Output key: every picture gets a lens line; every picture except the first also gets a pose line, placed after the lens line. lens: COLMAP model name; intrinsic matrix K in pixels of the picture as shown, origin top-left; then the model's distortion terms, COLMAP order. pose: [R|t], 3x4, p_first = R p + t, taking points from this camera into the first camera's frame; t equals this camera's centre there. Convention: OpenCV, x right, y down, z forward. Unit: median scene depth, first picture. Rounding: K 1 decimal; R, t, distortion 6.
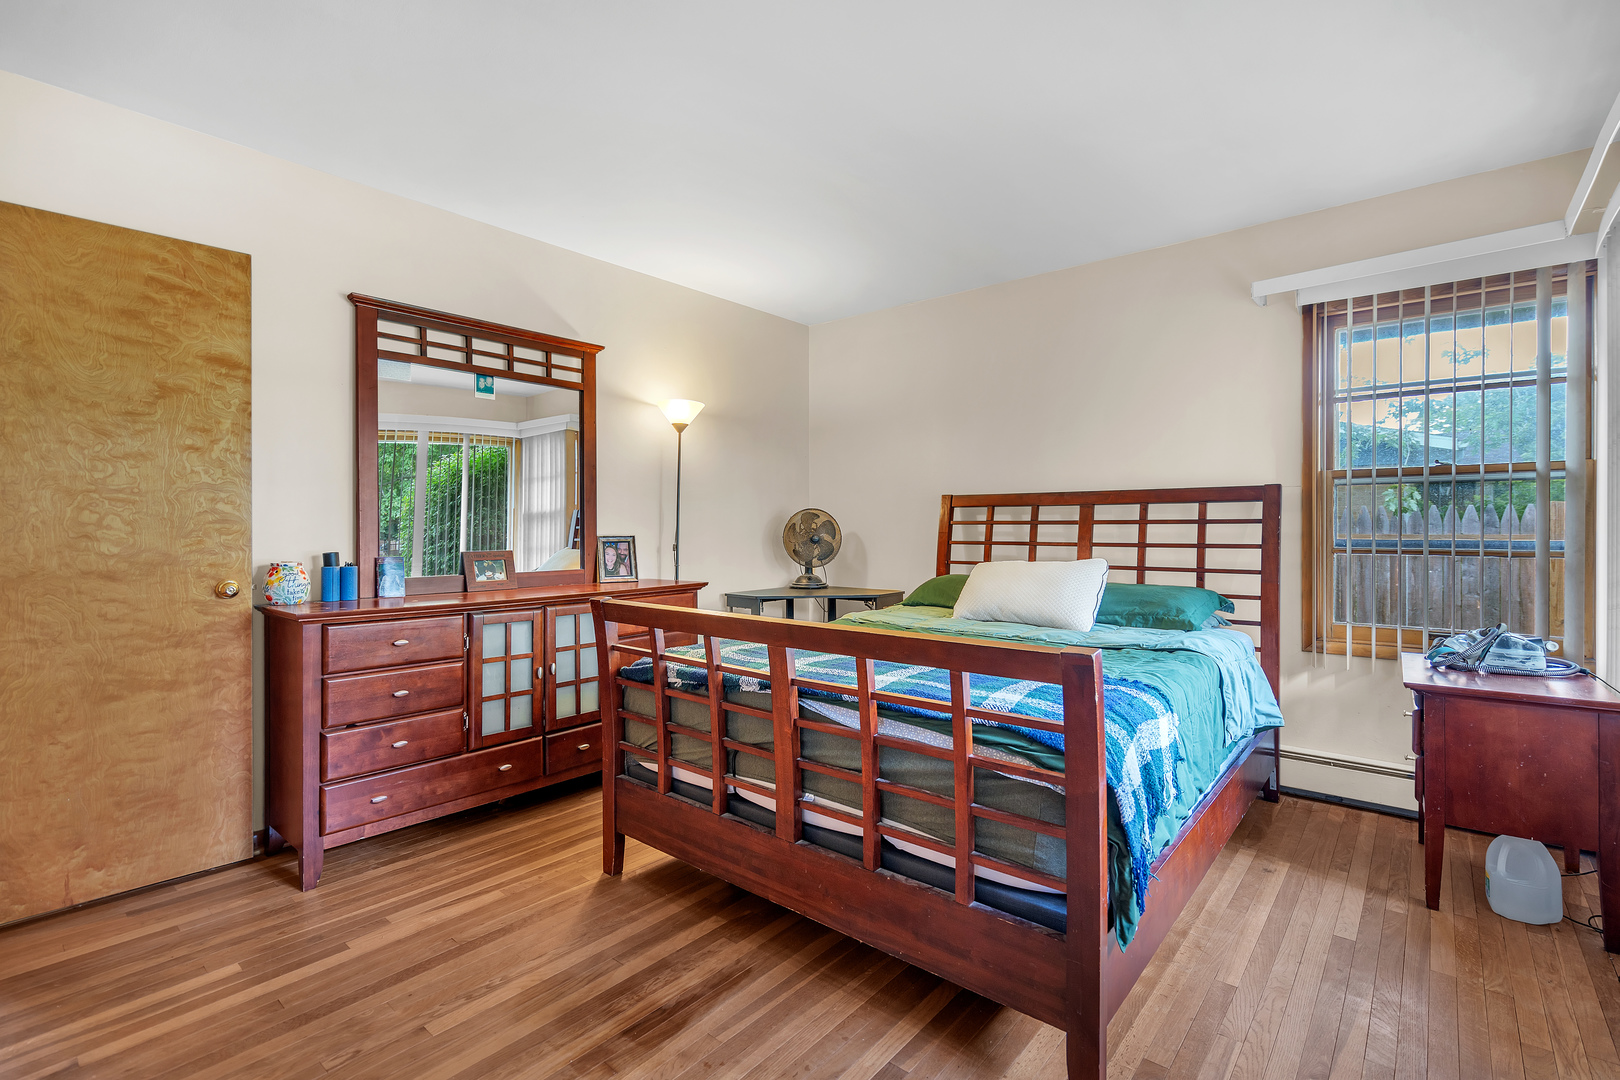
lens RADIAL K [[747.3, 0, 796.1], [0, 747.3, 530.7], [0, 0, 1]] dist [-0.005746, 0.002751]
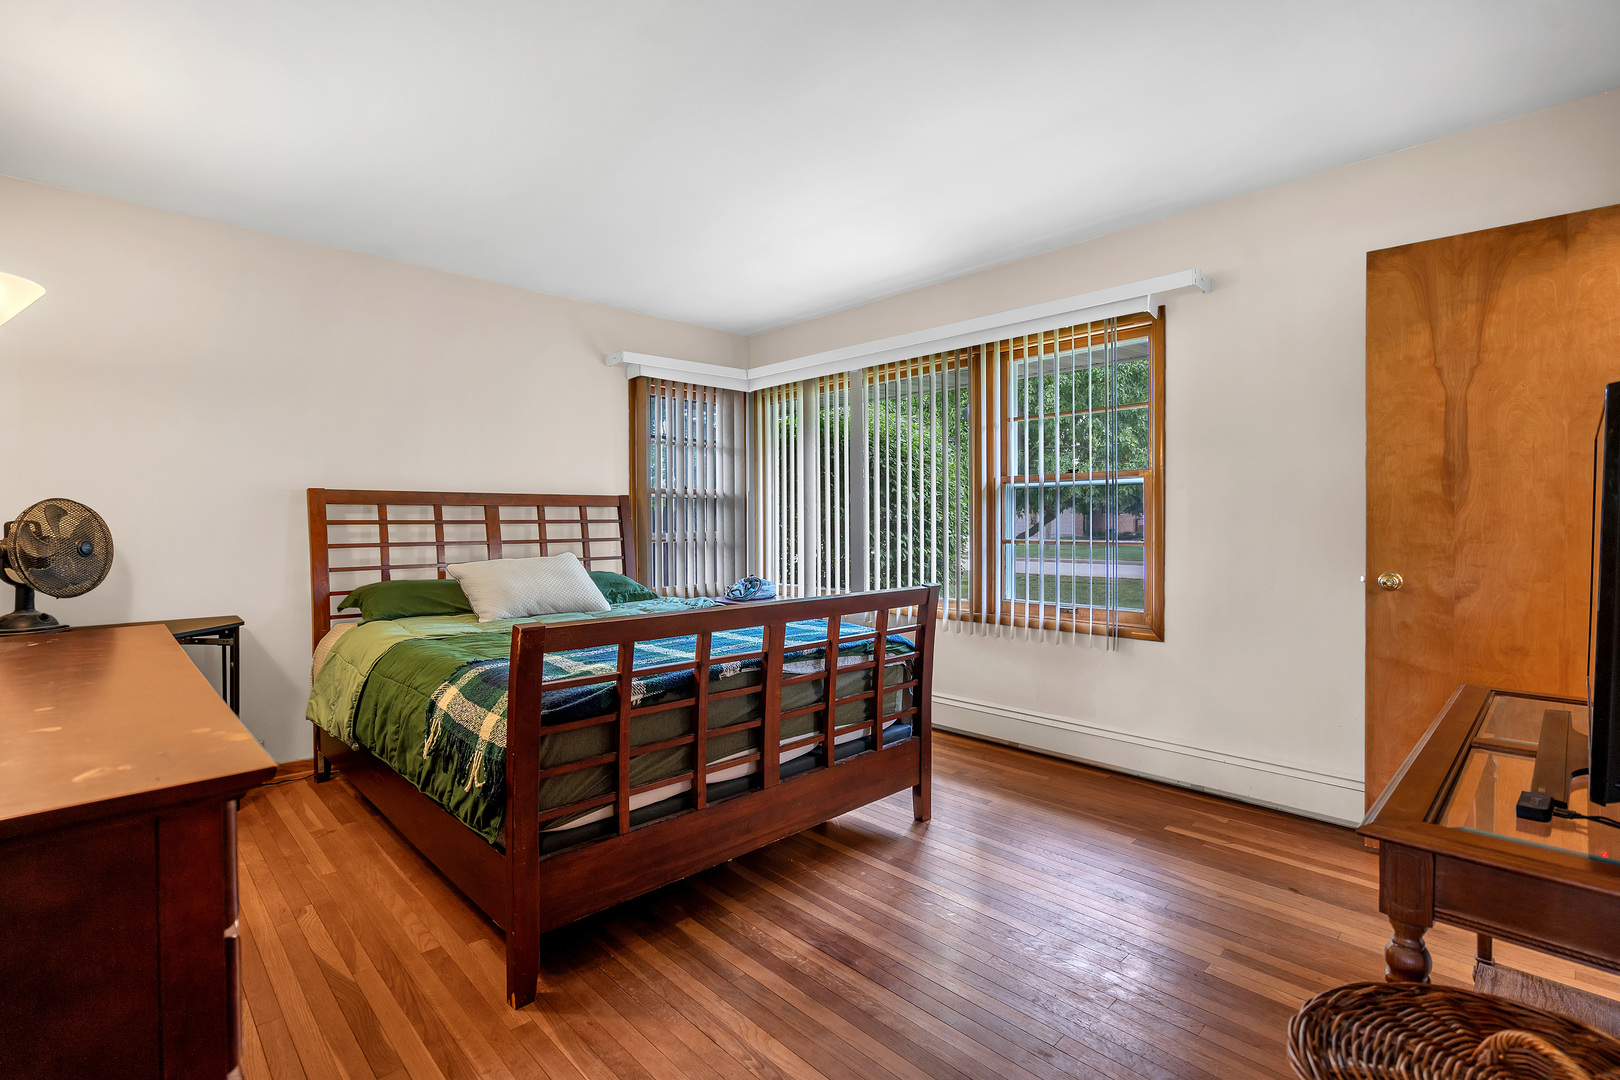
lens RADIAL K [[747.3, 0, 796.1], [0, 747.3, 535.1], [0, 0, 1]] dist [-0.005746, 0.002751]
pose [[0.096893, -0.015270, 0.995178, -0.714161], [0.012659, 0.999820, 0.014109, -0.002221], [-0.995214, 0.011231, 0.097069, 0.503983]]
